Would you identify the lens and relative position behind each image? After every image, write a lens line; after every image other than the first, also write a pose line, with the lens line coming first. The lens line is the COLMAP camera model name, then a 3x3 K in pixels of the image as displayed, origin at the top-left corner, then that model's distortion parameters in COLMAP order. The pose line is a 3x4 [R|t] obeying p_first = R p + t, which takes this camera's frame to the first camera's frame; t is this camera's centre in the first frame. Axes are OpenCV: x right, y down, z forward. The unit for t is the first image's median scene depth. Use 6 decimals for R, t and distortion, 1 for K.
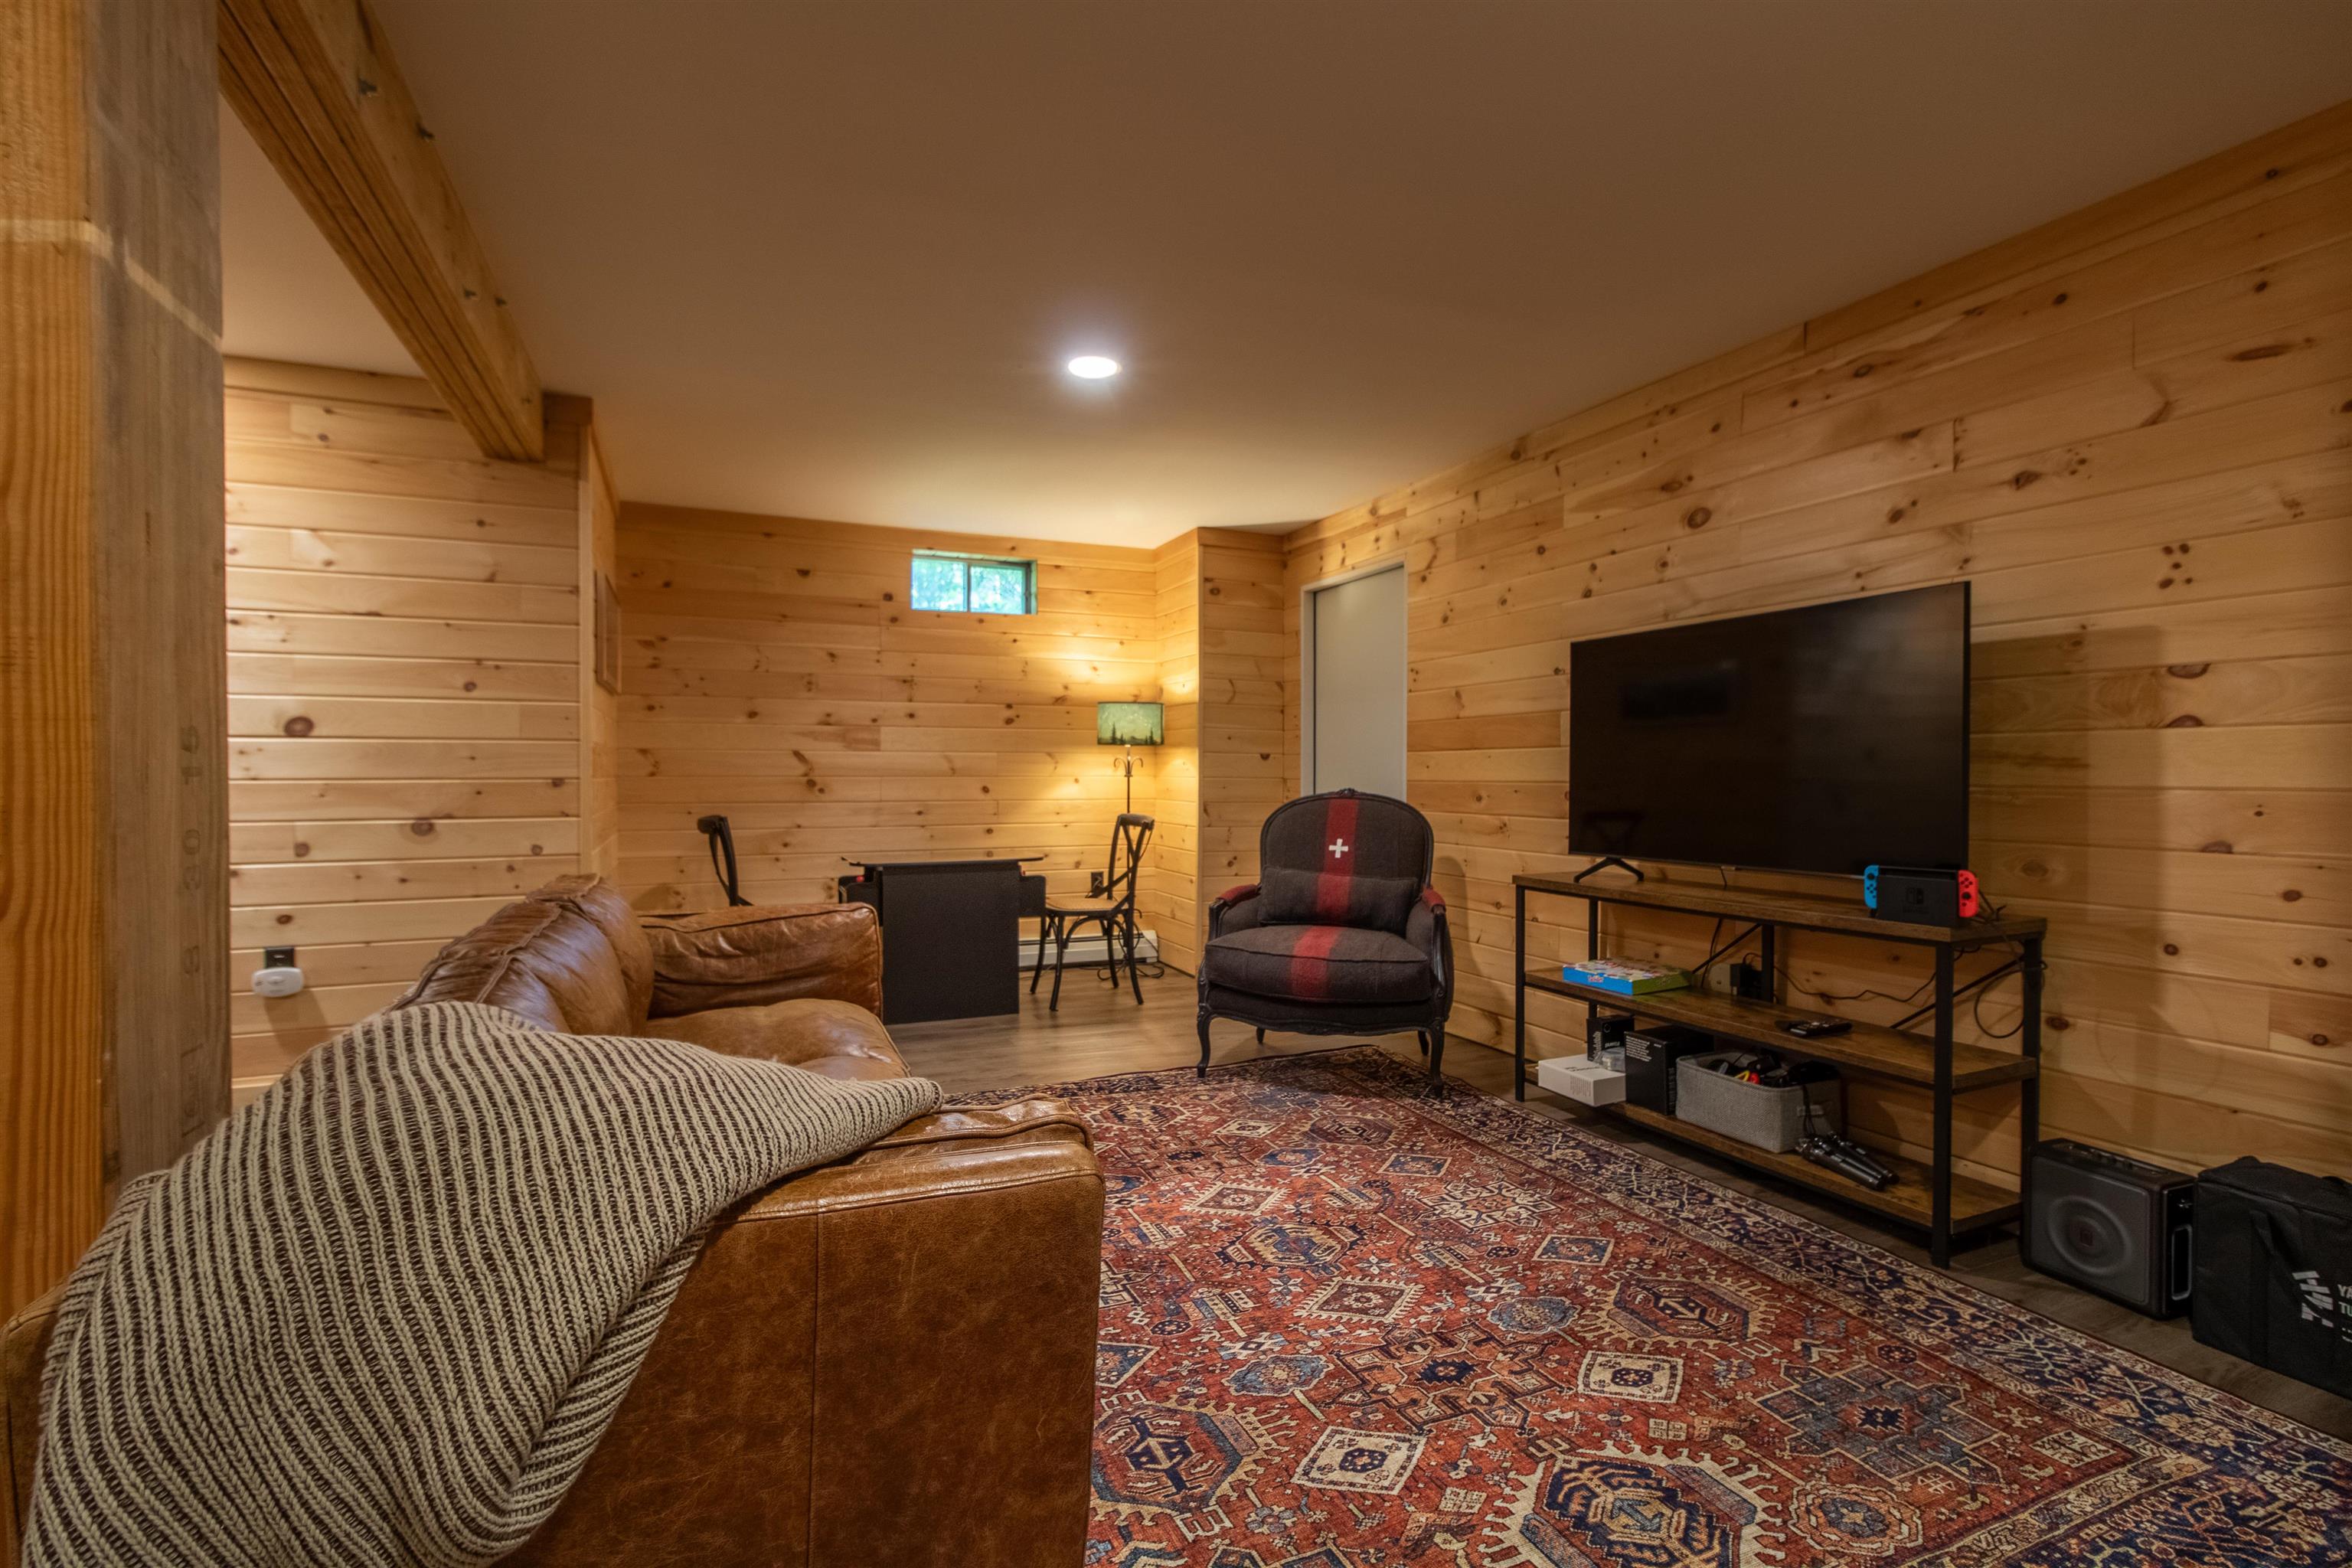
lens RADIAL K [[1085.8, 0, 1174.3], [0, 1085.8, 775.3], [0, 0, 1]] dist [0.002926, 0.000806]
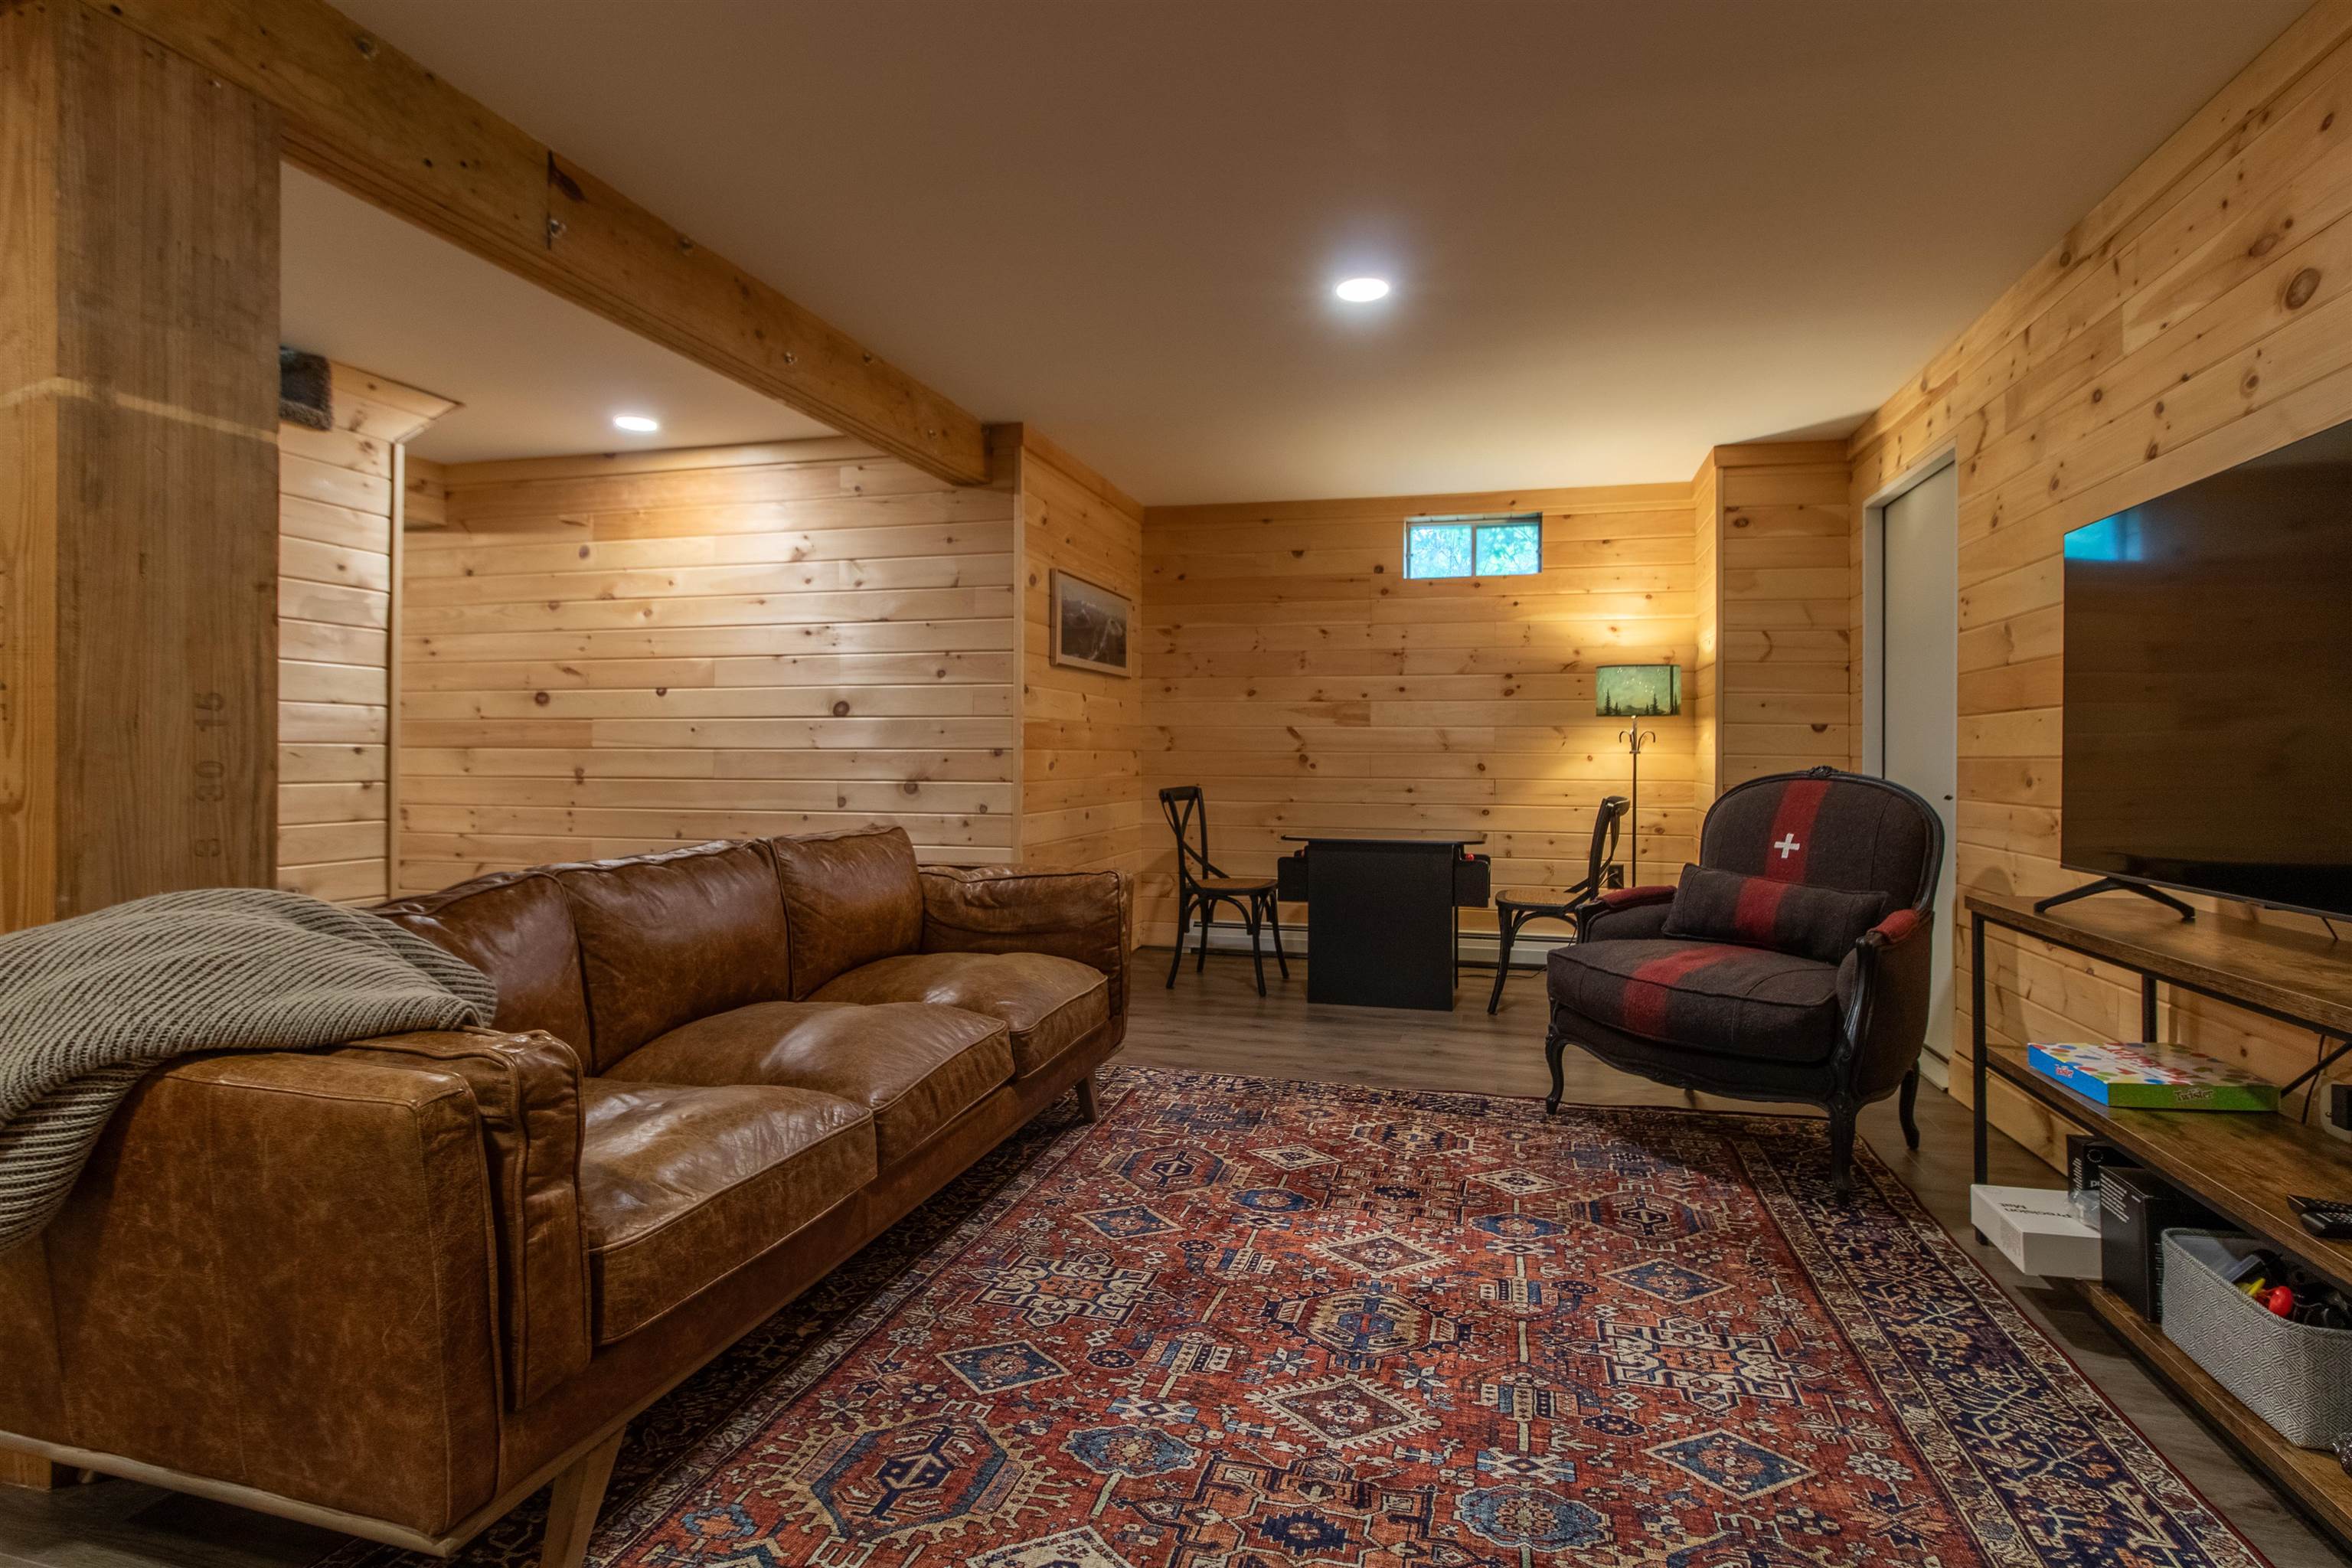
lens RADIAL K [[1100.1, 0, 1180.8], [0, 1100.1, 741.6], [0, 0, 1]] dist [0.000506, 0.000692]
pose [[0.801306, -0.002841, -0.598248, 0.318456], [-0.006547, 0.999887, -0.013518, 0.010173], [0.598219, 0.014748, 0.801197, 0.171076]]
